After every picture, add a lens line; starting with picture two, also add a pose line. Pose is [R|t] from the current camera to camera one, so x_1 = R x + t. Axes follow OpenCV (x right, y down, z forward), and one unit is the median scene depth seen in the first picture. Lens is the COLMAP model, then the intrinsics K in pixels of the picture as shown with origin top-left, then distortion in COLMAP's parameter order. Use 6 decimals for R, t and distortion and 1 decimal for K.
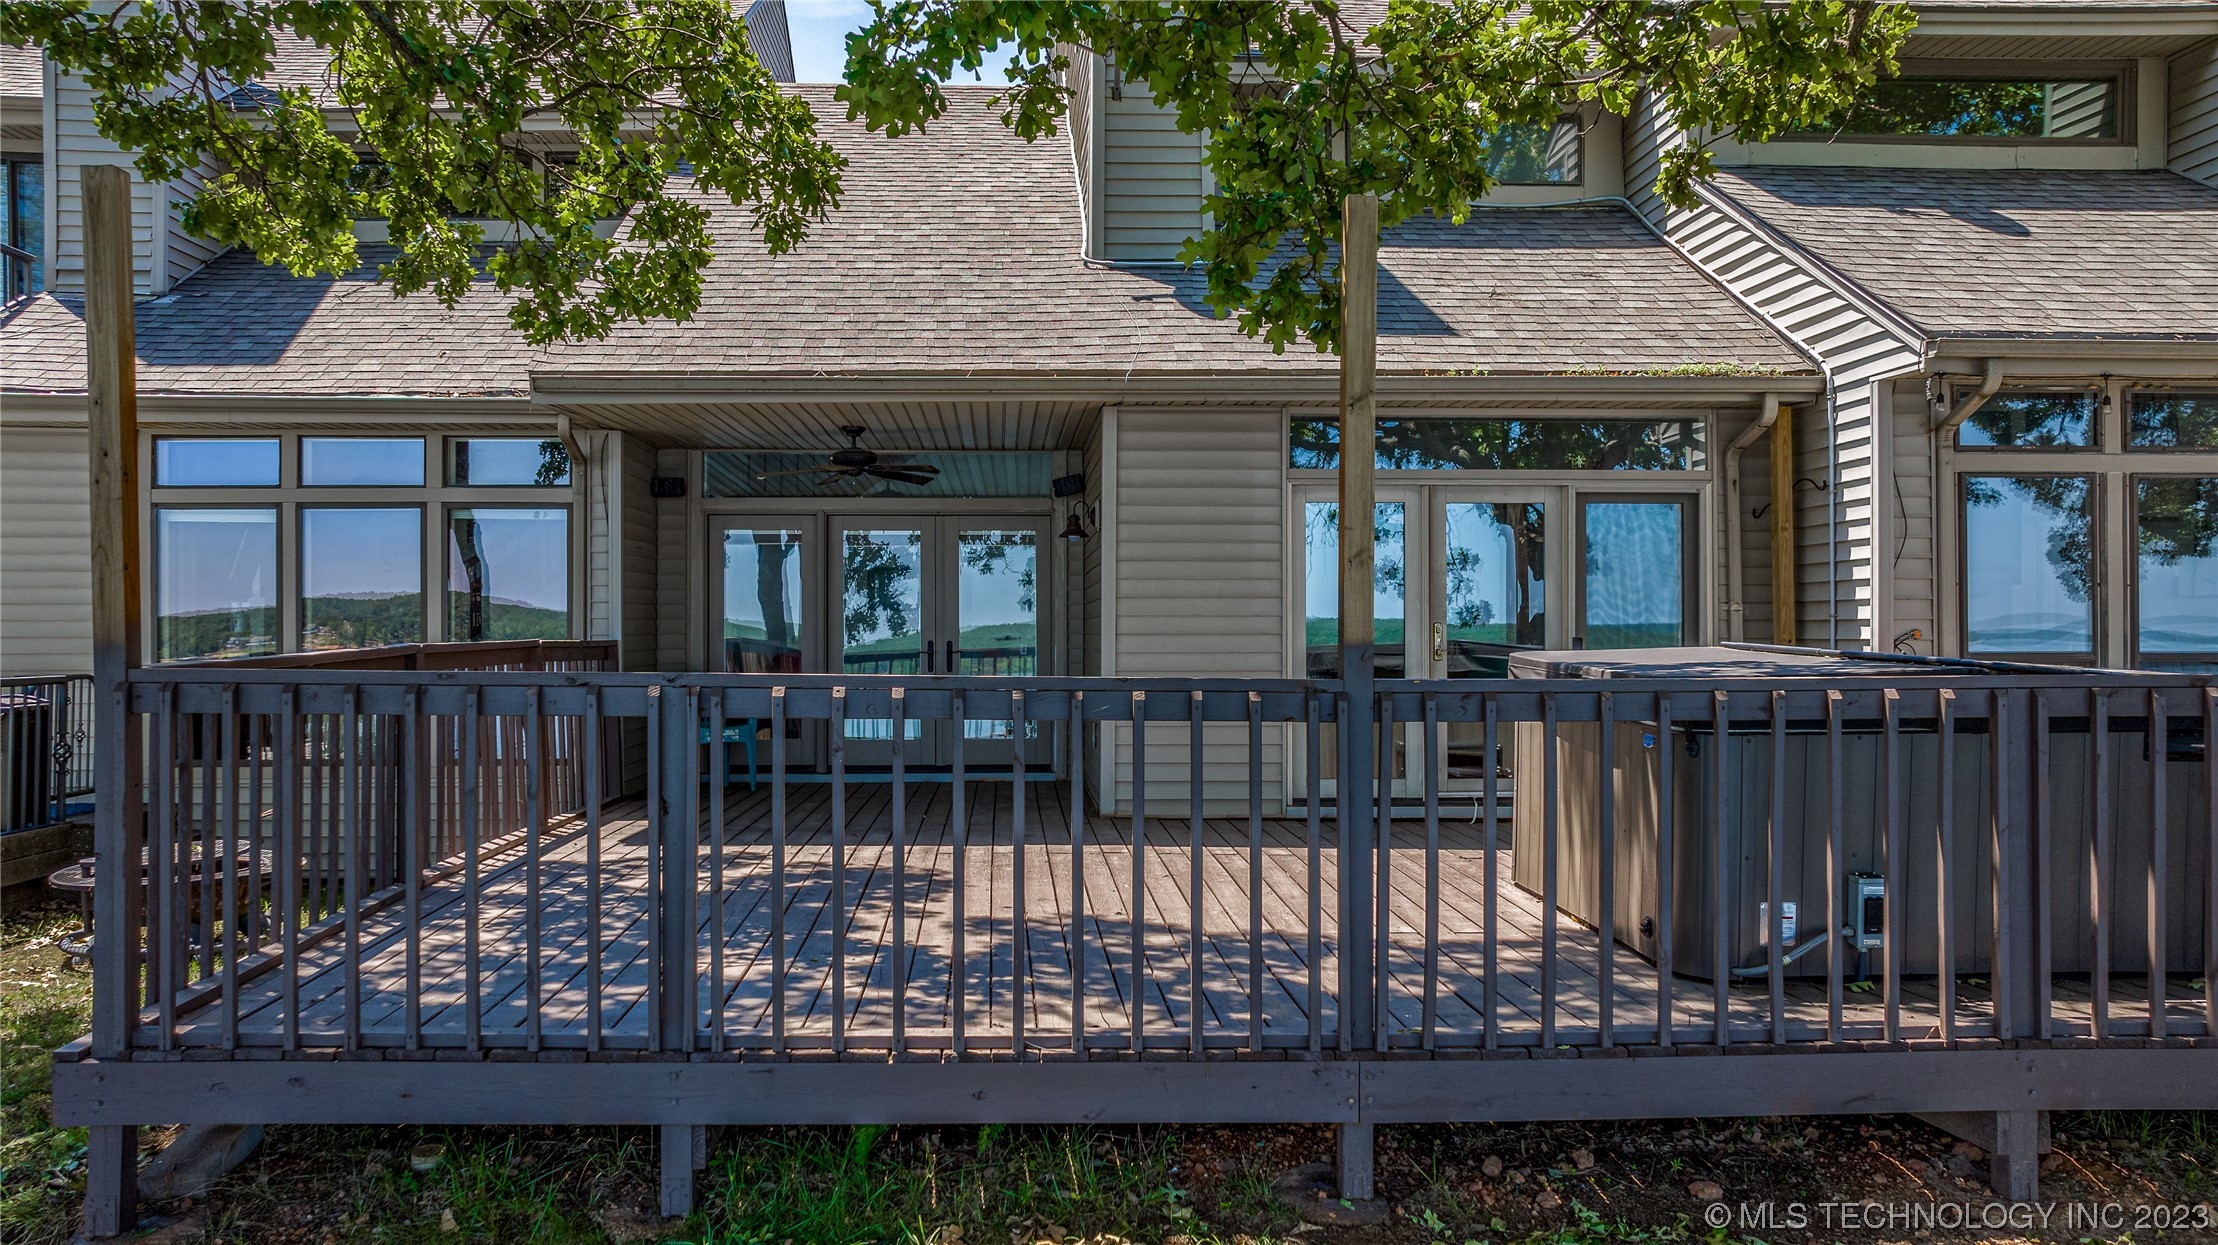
lens RADIAL K [[1575.3, 0, 1130.0], [0, 1575.3, 620.6], [0, 0, 1]] dist [-0.011319, -0.010648]
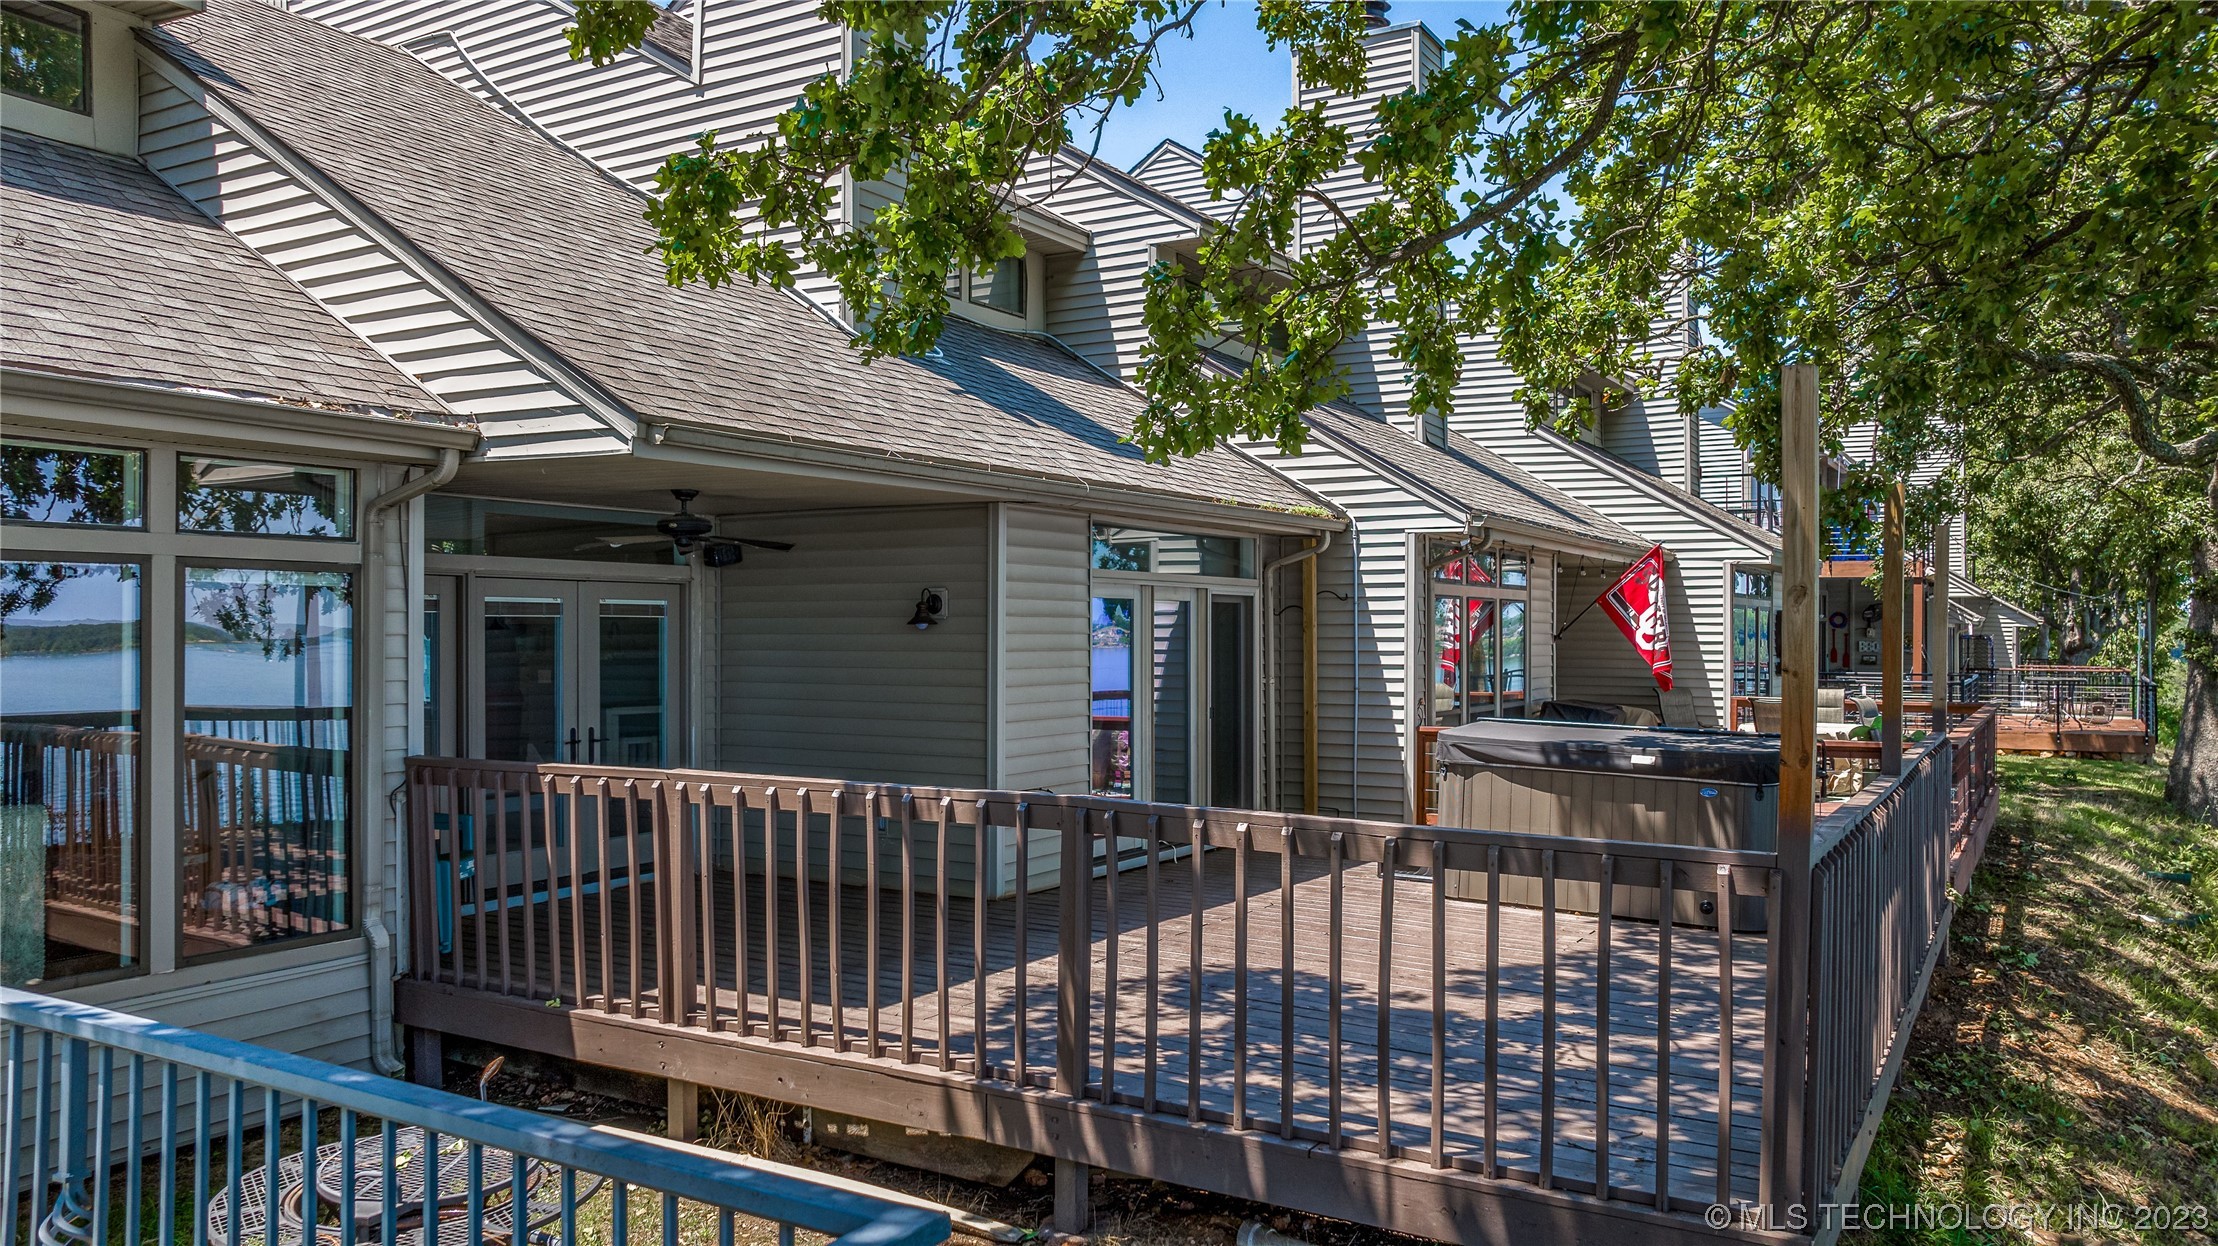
lens RADIAL K [[1466.9, 0, 1133.0], [0, 1466.9, 638.5], [0, 0, 1]] dist [-0.005972, -0.000328]
pose [[0.586867, 0.001918, 0.809681, -0.813143], [-0.005886, 0.999981, 0.001897, -0.053388], [-0.809662, -0.005879, 0.586867, 0.397497]]
